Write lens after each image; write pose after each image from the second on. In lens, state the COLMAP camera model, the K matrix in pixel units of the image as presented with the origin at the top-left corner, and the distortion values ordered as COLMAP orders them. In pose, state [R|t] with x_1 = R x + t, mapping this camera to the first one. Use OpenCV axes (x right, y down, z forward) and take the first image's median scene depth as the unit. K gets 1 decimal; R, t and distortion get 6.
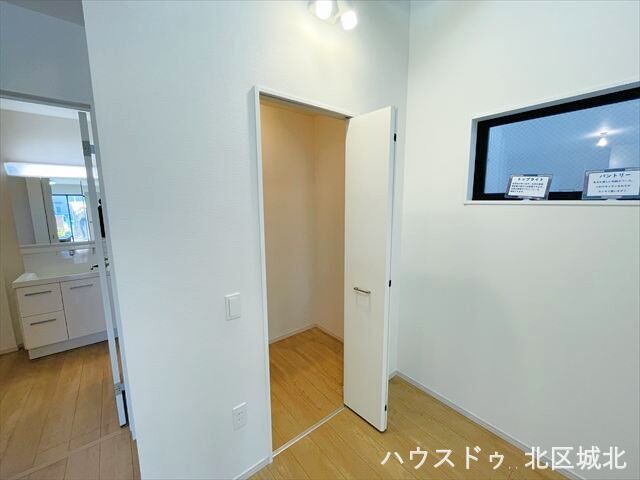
lens RADIAL K [[257.5, 0, 319.9], [0, 257.5, 236.6], [0, 0, 1]] dist [-0.002609, -0.000893]
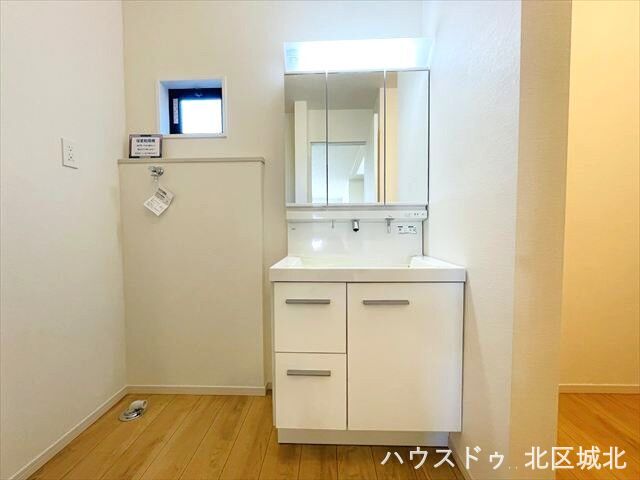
lens RADIAL K [[257.5, 0, 317.9], [0, 257.5, 236.0], [0, 0, 1]] dist [-0.002609, -0.000893]
pose [[0.755648, 0.026869, -0.654426, -0.774722], [-0.088467, 0.994189, -0.061332, 0.132475], [0.648975, 0.104240, 0.753634, 0.649973]]
